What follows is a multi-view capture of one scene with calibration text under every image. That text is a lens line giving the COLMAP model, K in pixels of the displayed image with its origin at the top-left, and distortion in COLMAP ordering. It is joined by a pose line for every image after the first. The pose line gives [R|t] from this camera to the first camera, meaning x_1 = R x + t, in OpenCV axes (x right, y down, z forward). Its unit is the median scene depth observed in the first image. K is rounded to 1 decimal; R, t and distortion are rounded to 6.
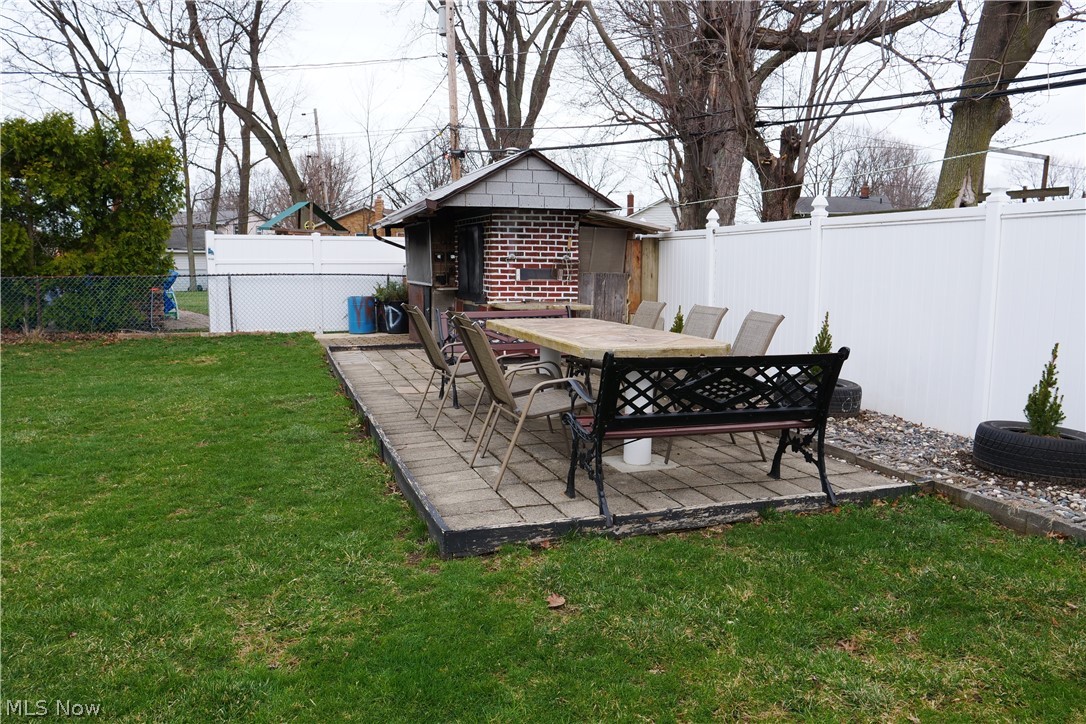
lens RADIAL K [[788.0, 0, 543.0], [0, 788.0, 362.0], [0, 0, 1]] dist [-0.047968, 0.003725]
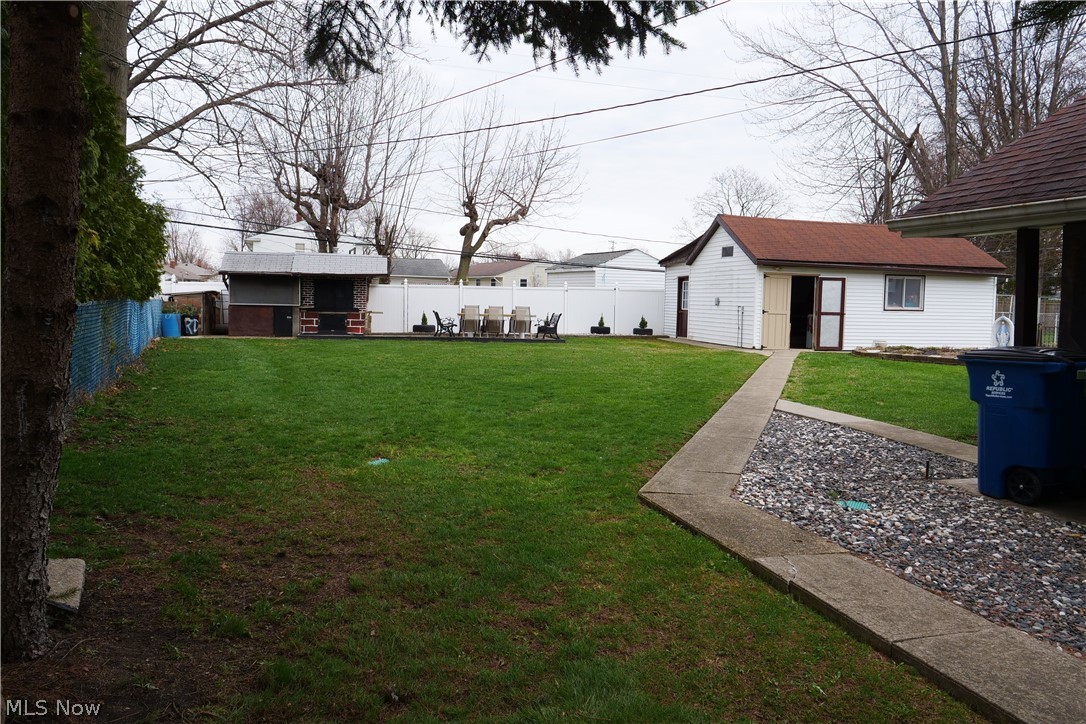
lens RADIAL K [[788.0, 0, 543.0], [0, 788.0, 362.0], [0, 0, 1]] dist [-0.047968, 0.003725]
pose [[0.140241, -0.081099, 0.986790, -2.371435], [0.102173, 0.992505, 0.067047, -0.023374], [-0.984831, 0.091421, 0.147476, 0.066882]]
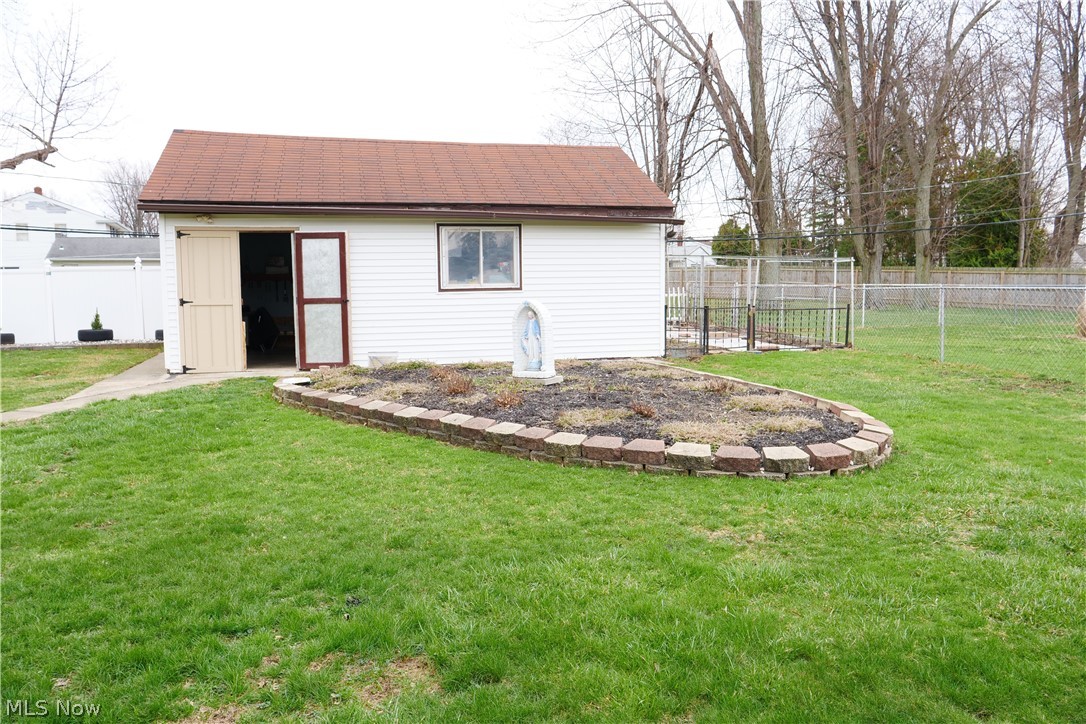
lens RADIAL K [[788.0, 0, 543.0], [0, 788.0, 362.0], [0, 0, 1]] dist [-0.047968, 0.003725]
pose [[0.078410, -0.108698, 0.990978, -1.230646], [0.130696, 0.986580, 0.097875, 0.089166], [-0.988317, 0.121842, 0.091565, -0.831430]]
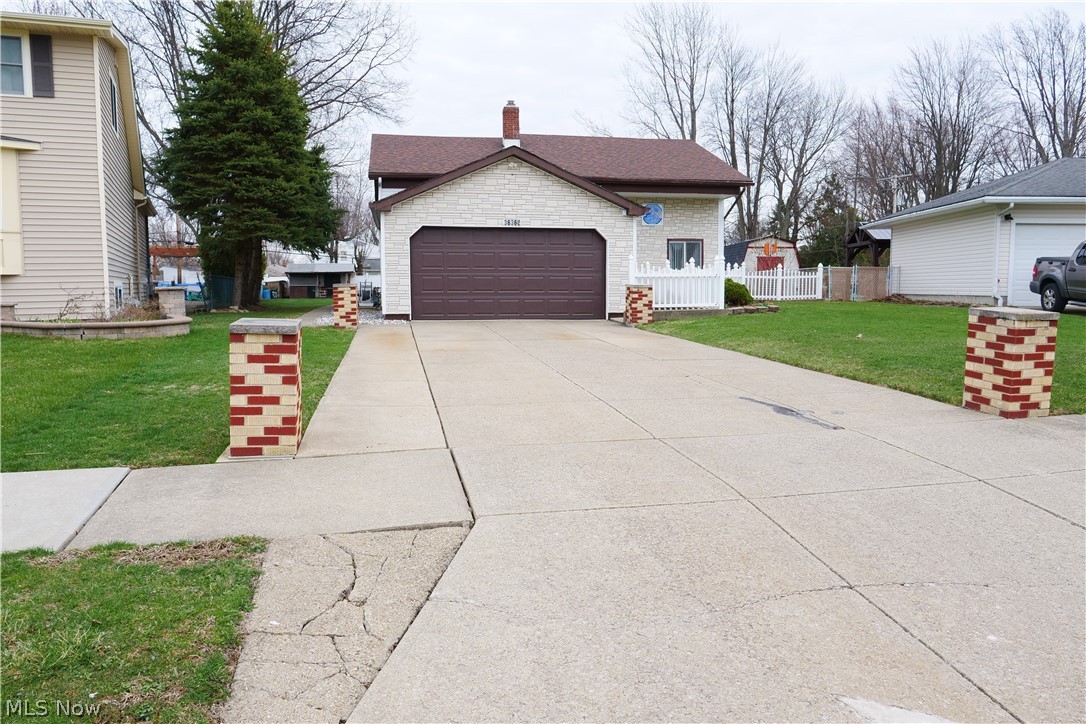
lens RADIAL K [[788.0, 0, 543.0], [0, 788.0, 362.0], [0, 0, 1]] dist [-0.047968, 0.003725]
pose [[0.238963, -0.097060, 0.966166, -5.251448], [0.125814, 0.989700, 0.068307, 0.252754], [-0.962843, 0.105234, 0.248713, -1.780309]]
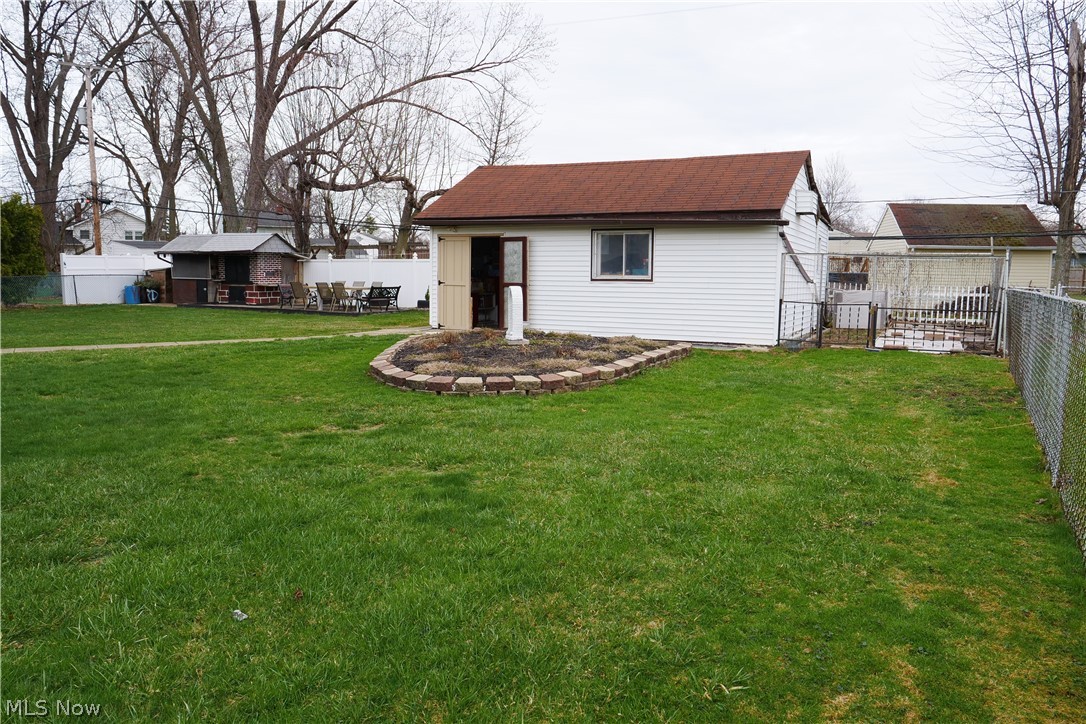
lens RADIAL K [[788.0, 0, 543.0], [0, 788.0, 362.0], [0, 0, 1]] dist [-0.047968, 0.003725]
pose [[0.726126, -0.076770, 0.683262, -1.201736], [0.076969, 0.996577, 0.030175, 0.188434], [-0.683240, 0.030679, 0.729549, -1.668947]]
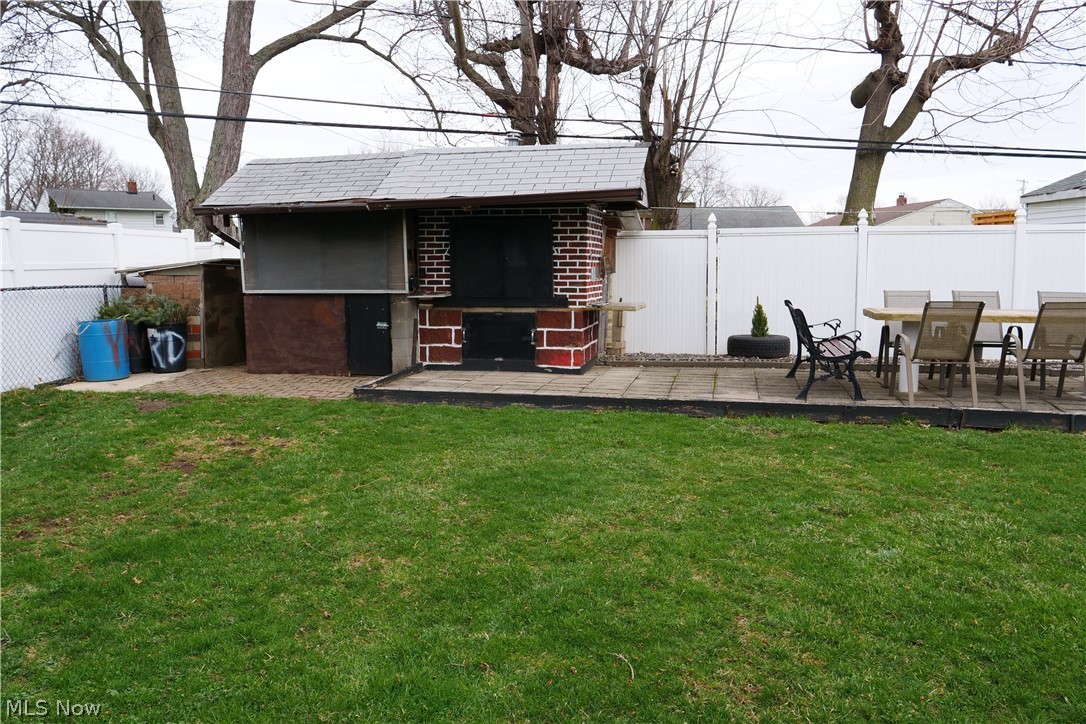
lens RADIAL K [[788.0, 0, 543.0], [0, 788.0, 362.0], [0, 0, 1]] dist [-0.047968, 0.003725]
pose [[0.537489, -0.117209, 0.835086, -0.800122], [0.115699, 0.991178, 0.064650, -0.071040], [-0.835296, 0.061870, 0.546308, 0.522828]]
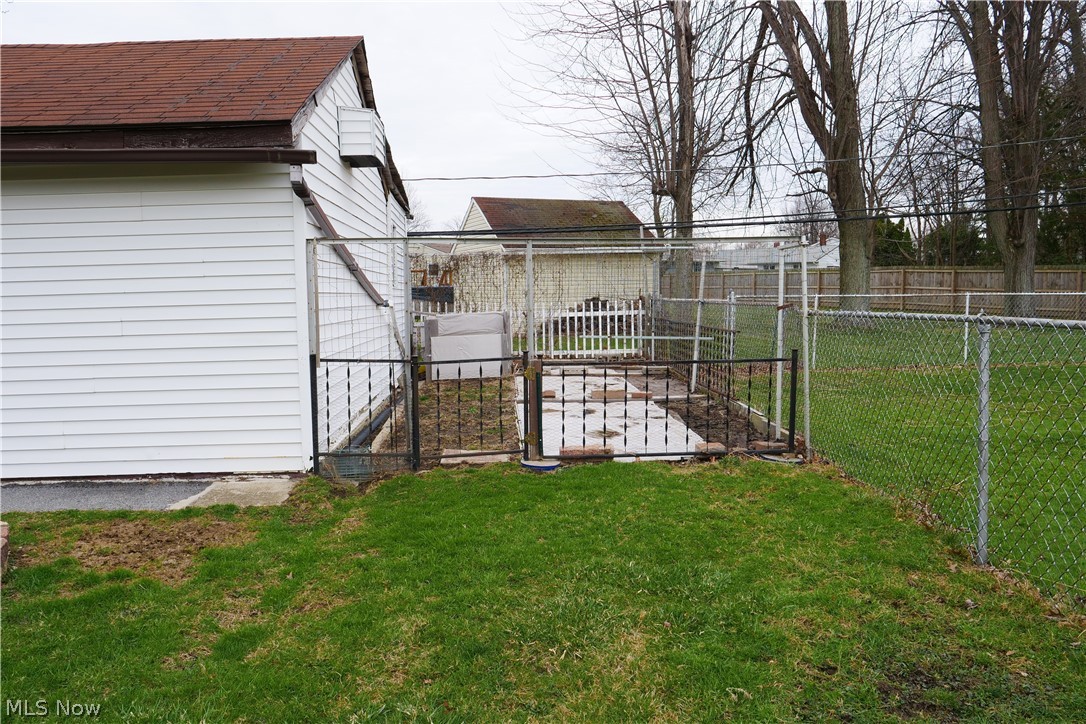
lens RADIAL K [[788.0, 0, 543.0], [0, 788.0, 362.0], [0, 0, 1]] dist [-0.047968, 0.003725]
pose [[0.282584, -0.100761, 0.953936, -0.395779], [0.134091, 0.988853, 0.064727, 0.141508], [-0.949824, 0.109623, 0.292945, -1.249255]]
